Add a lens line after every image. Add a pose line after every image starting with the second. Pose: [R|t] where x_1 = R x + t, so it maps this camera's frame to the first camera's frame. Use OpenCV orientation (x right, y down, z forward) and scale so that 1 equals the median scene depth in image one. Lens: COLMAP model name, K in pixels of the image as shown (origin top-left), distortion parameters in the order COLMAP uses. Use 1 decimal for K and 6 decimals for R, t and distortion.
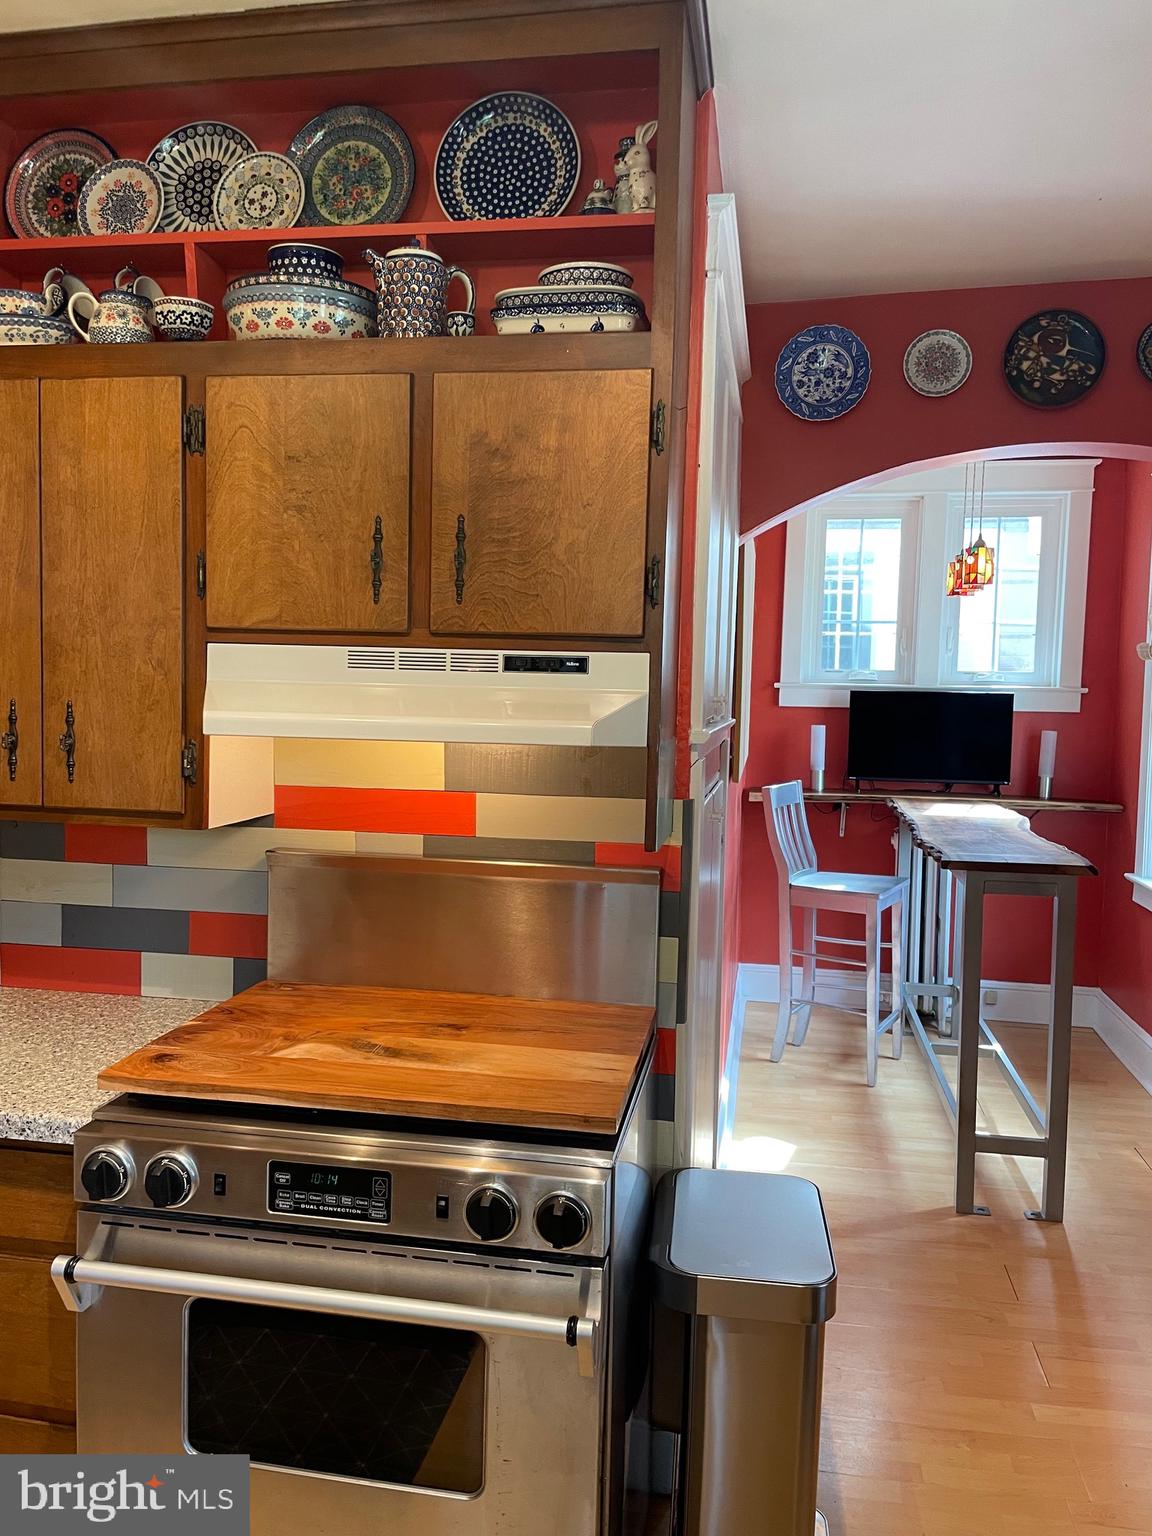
lens RADIAL K [[1183.0, 0, 545.5], [0, 1183.0, 774.0], [0, 0, 1]] dist [0.076543, -0.107547]
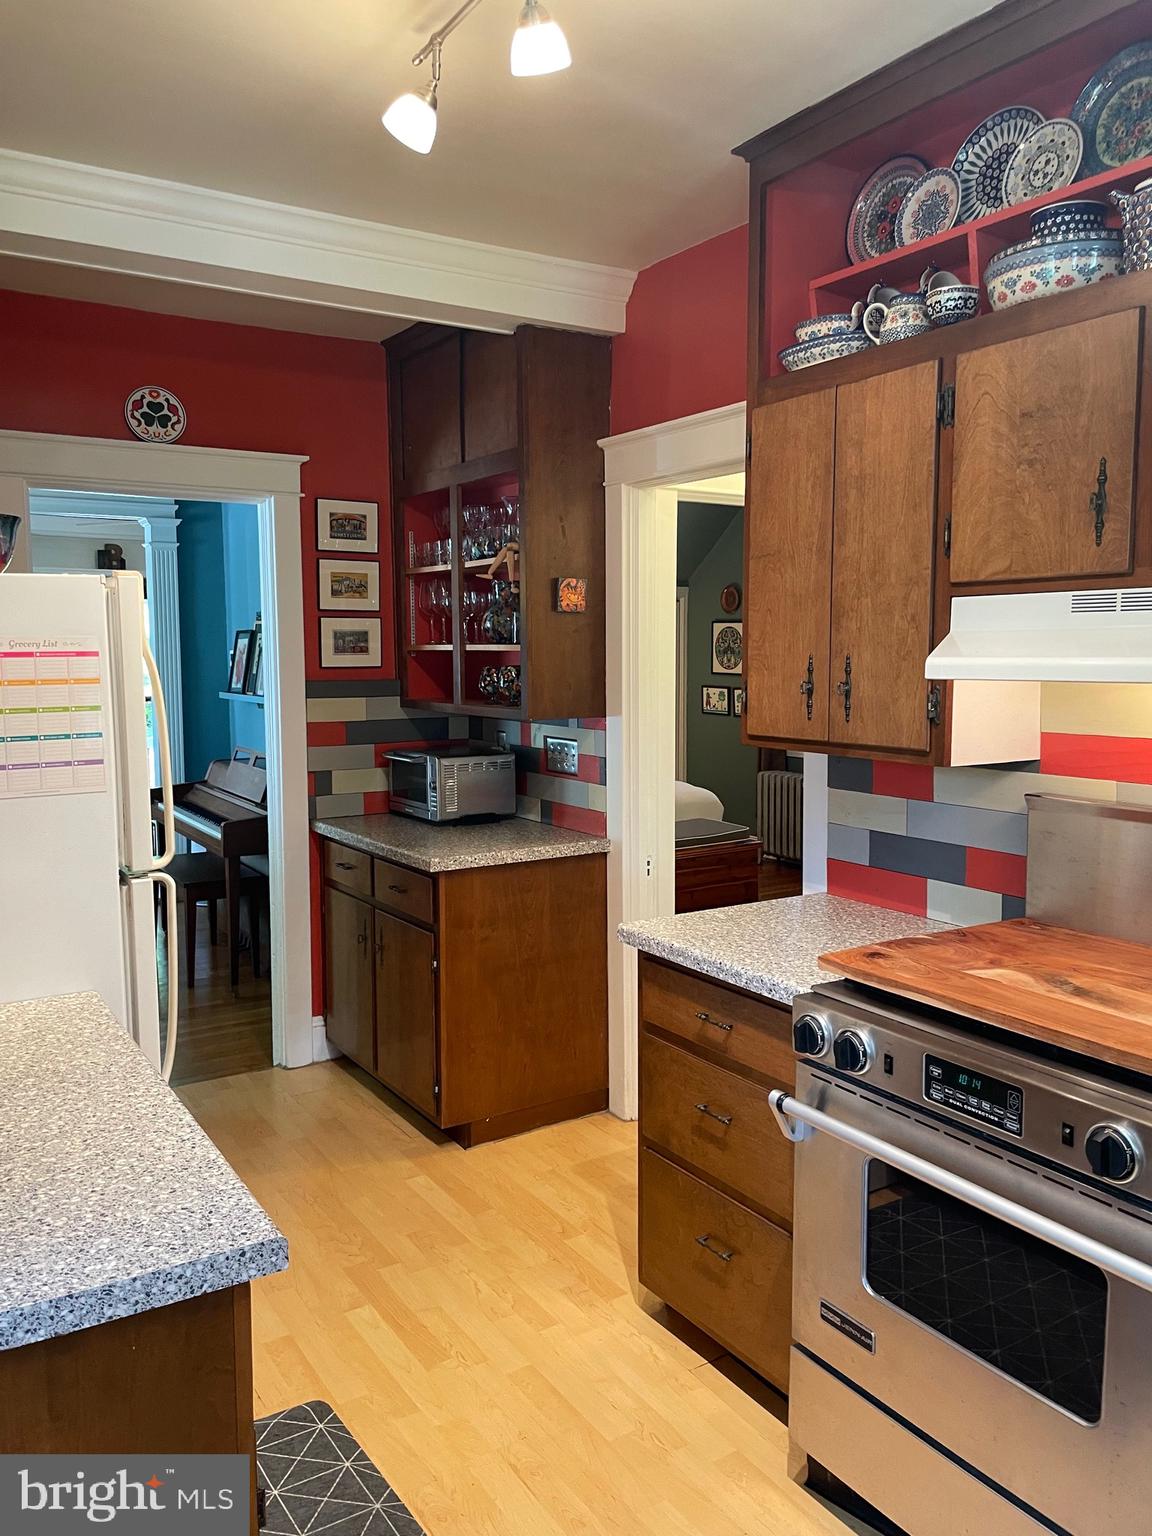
lens RADIAL K [[1183.0, 0, 545.5], [0, 1183.0, 774.0], [0, 0, 1]] dist [0.076543, -0.107547]
pose [[0.656376, 0.051728, -0.752659, 0.312920], [-0.037258, 0.998652, 0.036143, 0.028011], [0.753514, 0.004319, 0.657418, -0.011247]]
